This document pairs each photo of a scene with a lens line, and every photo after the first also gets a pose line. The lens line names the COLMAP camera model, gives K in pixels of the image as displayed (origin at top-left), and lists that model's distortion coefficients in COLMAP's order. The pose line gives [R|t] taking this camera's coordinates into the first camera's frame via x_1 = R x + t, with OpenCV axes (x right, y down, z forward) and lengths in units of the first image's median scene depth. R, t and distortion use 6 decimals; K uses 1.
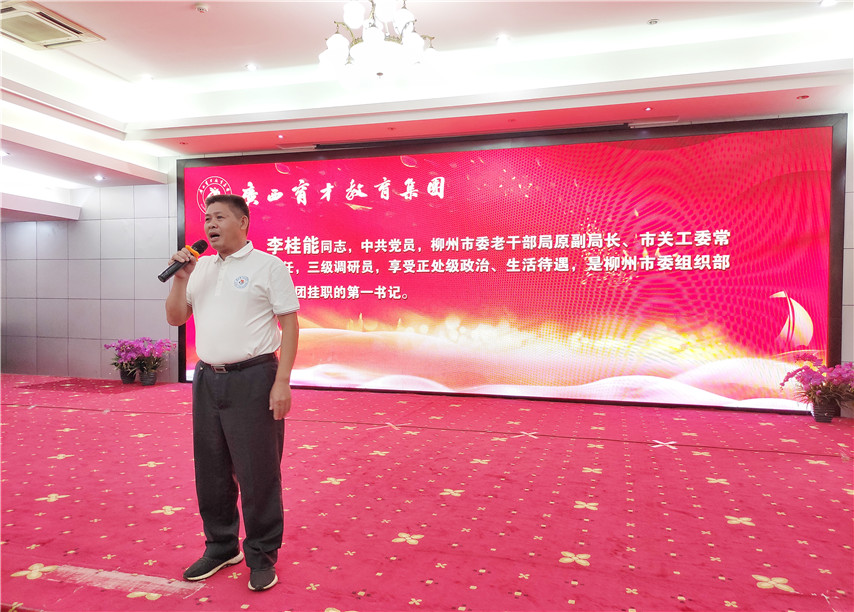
lens RADIAL K [[629.8, 0, 426.4], [0, 629.8, 319.9], [0, 0, 1]] dist [0.043754, -0.036256]
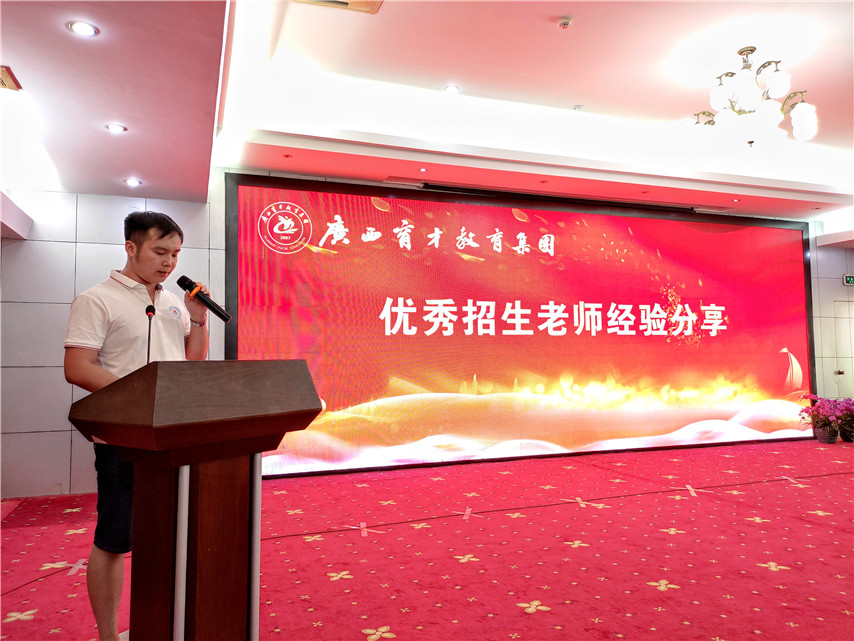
lens RADIAL K [[628.5, 0, 427.0], [0, 628.5, 320.5], [0, 0, 1]] dist [0.044104, -0.037199]
pose [[0.800794, 0.018653, 0.598649, -0.716818], [0.031863, 0.996773, -0.073680, -0.023684], [-0.598092, 0.078077, 0.797615, 0.328089]]
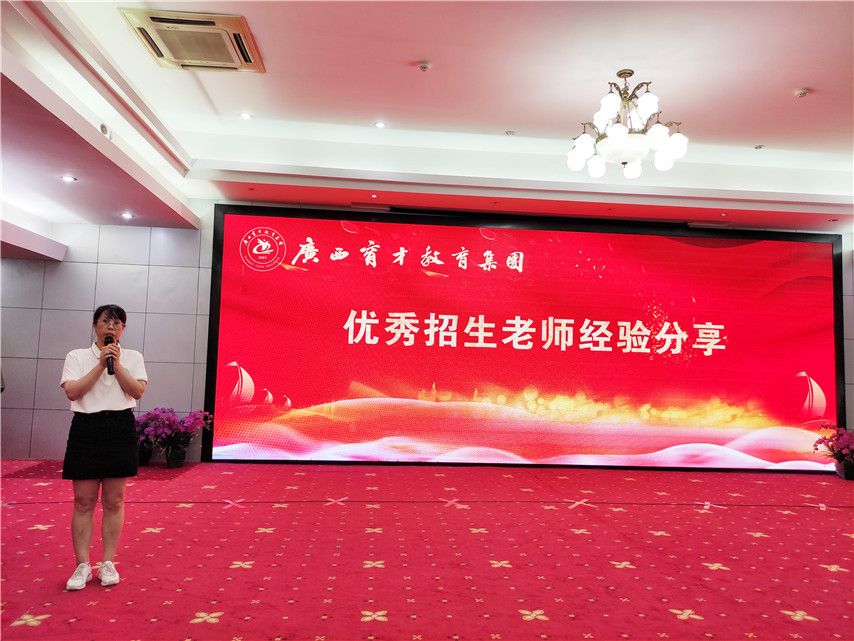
lens RADIAL K [[628.5, 0, 427.0], [0, 628.5, 320.5], [0, 0, 1]] dist [0.044104, -0.037199]
pose [[0.930258, 0.047310, 0.363844, -0.482253], [-0.013689, 0.995437, -0.094437, -0.014696], [-0.366652, 0.082870, 0.926660, 0.106664]]
